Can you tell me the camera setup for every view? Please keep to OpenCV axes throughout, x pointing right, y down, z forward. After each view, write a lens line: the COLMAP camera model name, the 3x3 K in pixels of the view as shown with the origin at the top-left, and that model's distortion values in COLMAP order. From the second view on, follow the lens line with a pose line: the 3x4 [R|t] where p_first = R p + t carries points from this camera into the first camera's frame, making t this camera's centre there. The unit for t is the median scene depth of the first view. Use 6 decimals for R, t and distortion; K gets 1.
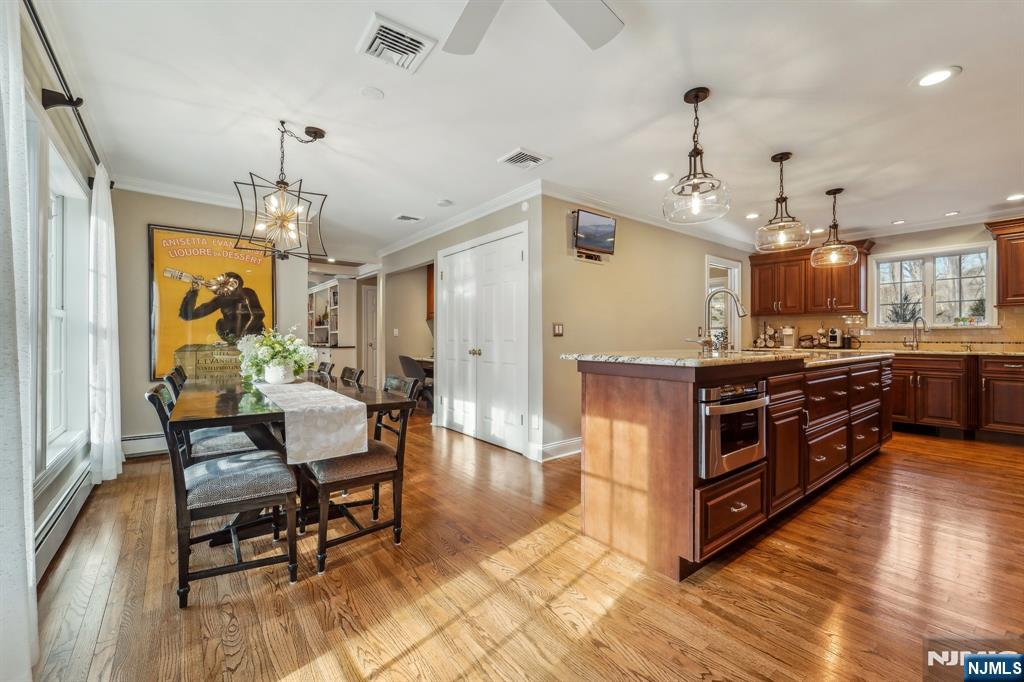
lens RADIAL K [[422.2, 0, 506.9], [0, 422.2, 337.6], [0, 0, 1]] dist [0.000707, -0.004281]
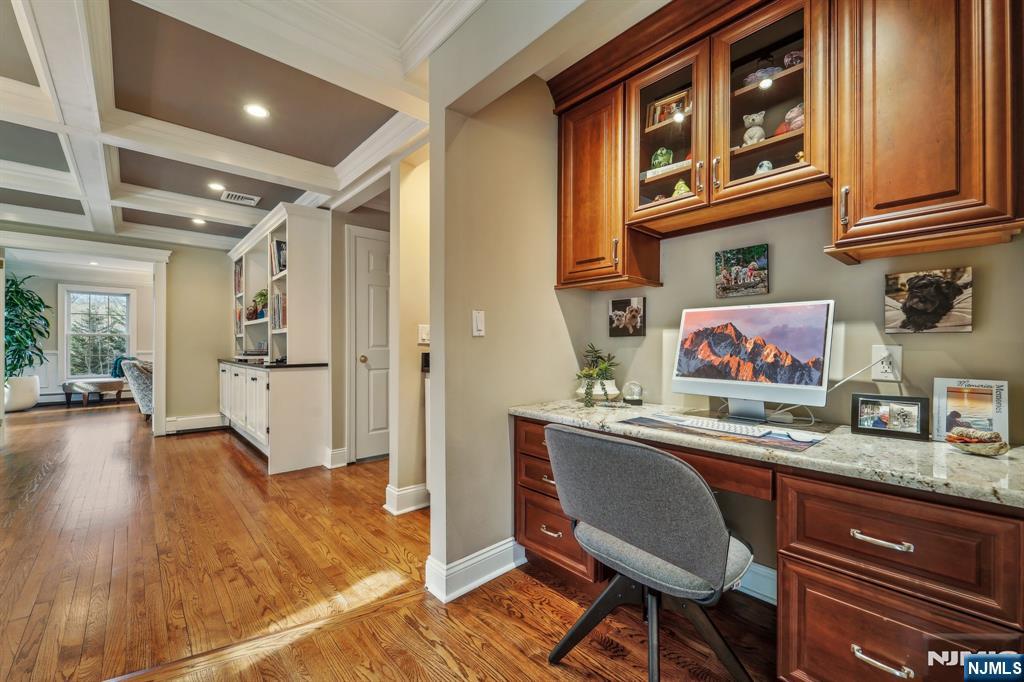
lens RADIAL K [[418.8, 0, 513.7], [0, 418.8, 348.0], [0, 0, 1]] dist [-0.005220, -0.000568]
pose [[0.996943, -0.000663, 0.078130, -0.406952], [0.000327, 0.999991, 0.004322, 0.005105], [-0.078132, -0.004283, 0.996934, 1.114818]]
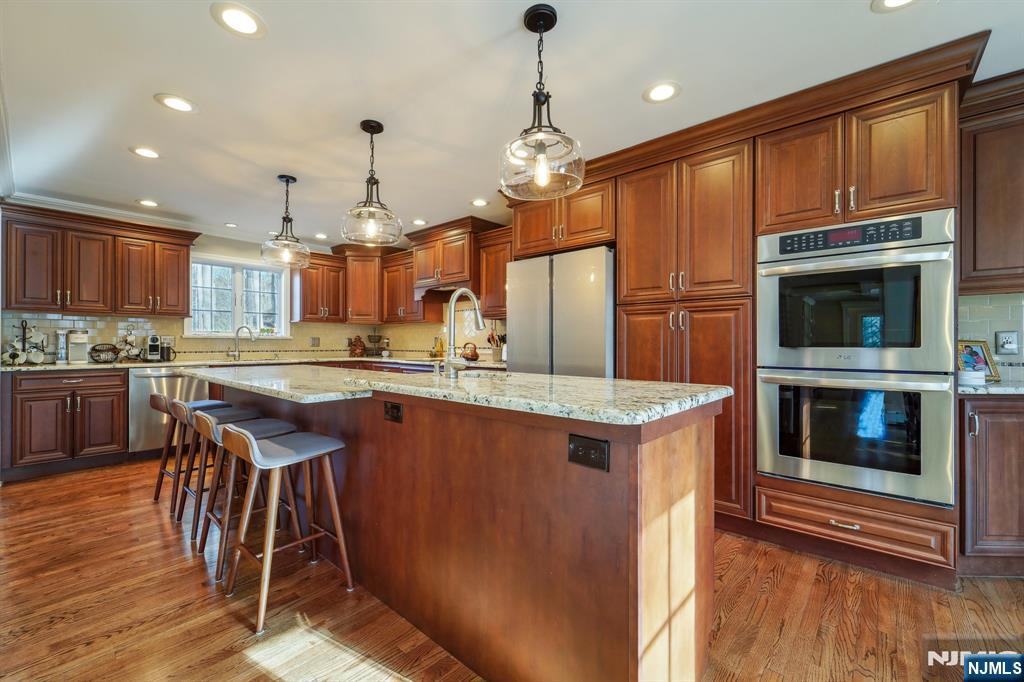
lens RADIAL K [[422.2, 0, 506.9], [0, 422.2, 337.6], [0, 0, 1]] dist [0.000707, -0.004281]
pose [[-0.187128, 0.011481, 0.982268, -0.130474], [-0.004740, 0.999910, -0.012590, -0.014770], [-0.982324, -0.007012, -0.187057, 0.657254]]
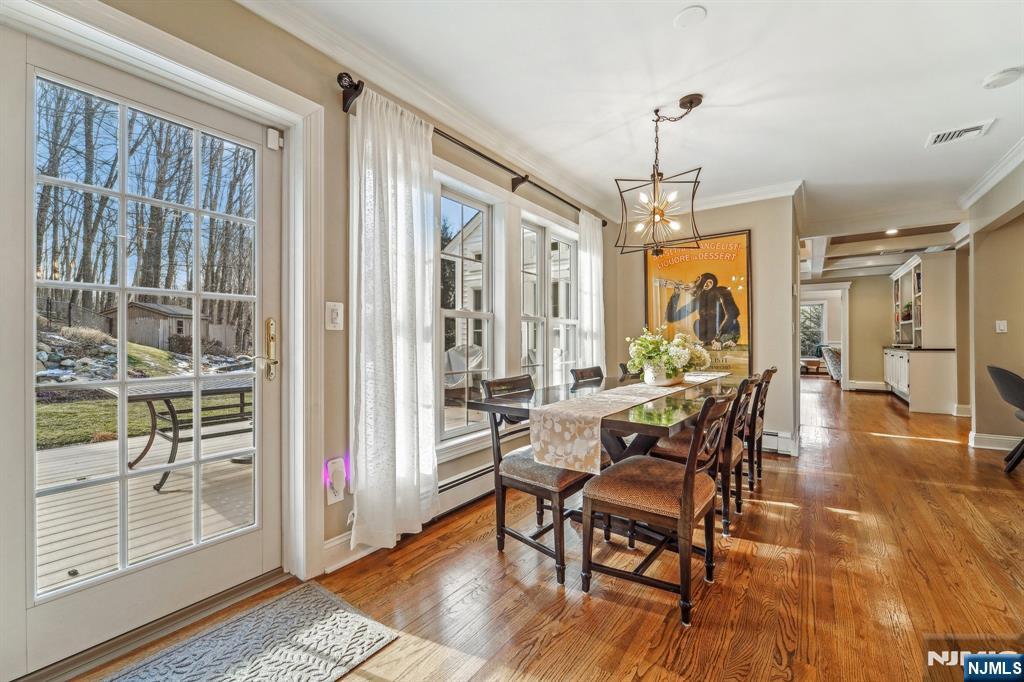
lens RADIAL K [[419.5, 0, 510.7], [0, 419.5, 337.2], [0, 0, 1]] dist [0.000703, 0.000032]
pose [[0.276878, -0.006231, -0.960885, 0.178866], [0.005976, 0.999971, -0.004762, 0.001071], [0.960886, -0.004424, 0.276908, 0.266329]]
